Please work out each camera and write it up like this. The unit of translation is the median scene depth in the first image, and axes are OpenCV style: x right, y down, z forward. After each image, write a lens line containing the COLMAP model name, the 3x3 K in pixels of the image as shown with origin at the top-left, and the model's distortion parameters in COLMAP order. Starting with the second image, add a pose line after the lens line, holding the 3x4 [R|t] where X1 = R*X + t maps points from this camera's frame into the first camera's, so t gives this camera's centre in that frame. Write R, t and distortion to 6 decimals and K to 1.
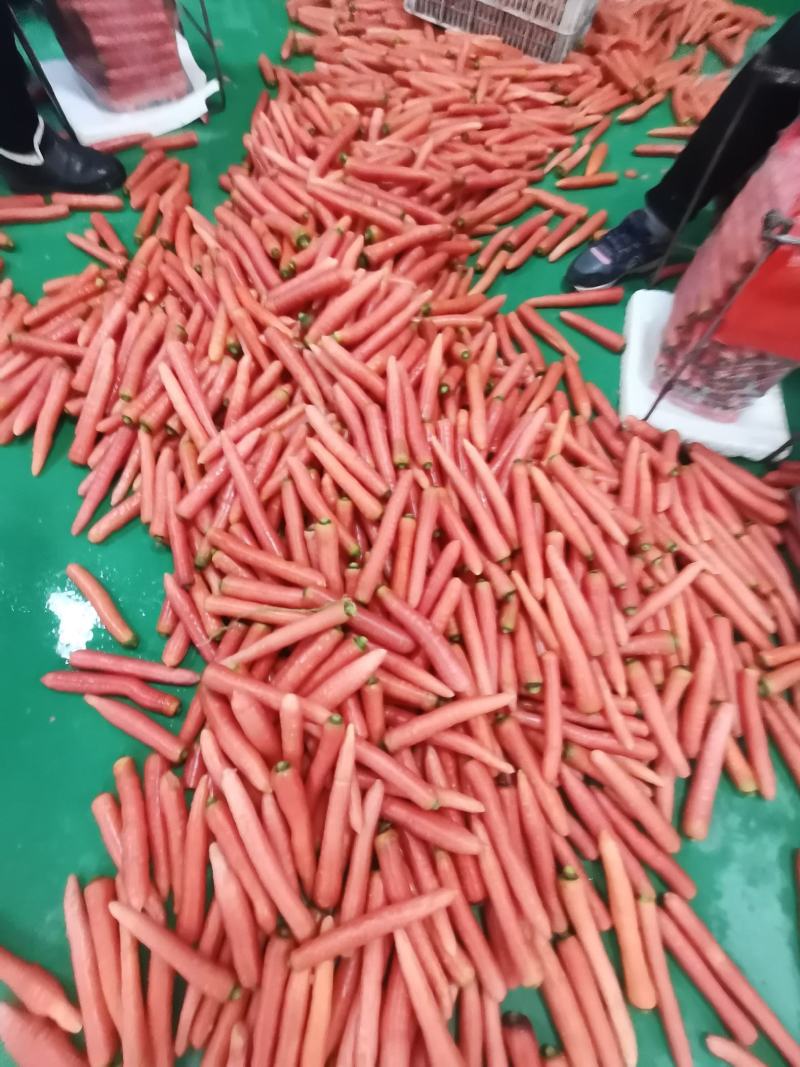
lens RADIAL K [[526.0, 0, 391.1], [0, 526.0, 533.1], [0, 0, 1]] dist [0.039225, -0.035833]
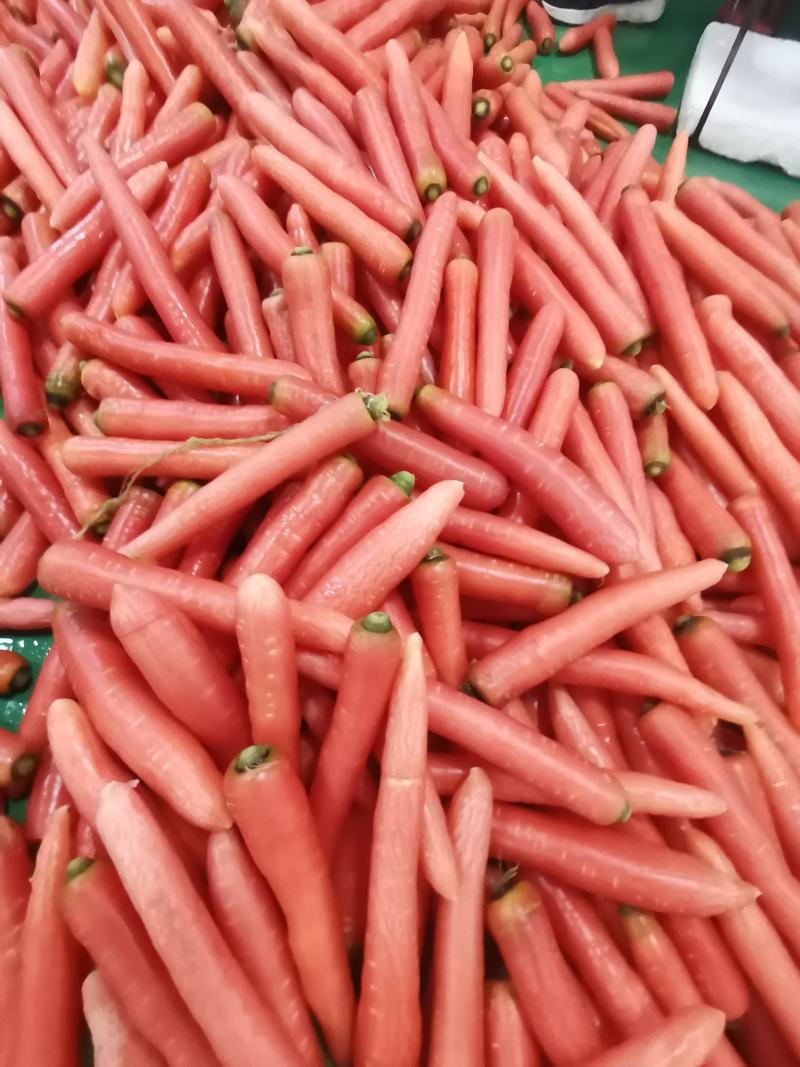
lens RADIAL K [[526.0, 0, 391.1], [0, 526.0, 533.1], [0, 0, 1]] dist [0.039225, -0.035833]
pose [[0.993147, -0.083962, 0.081298, -0.108974], [0.087060, 0.995576, -0.035328, 0.268249], [-0.077972, 0.042164, 0.996064, 0.533785]]
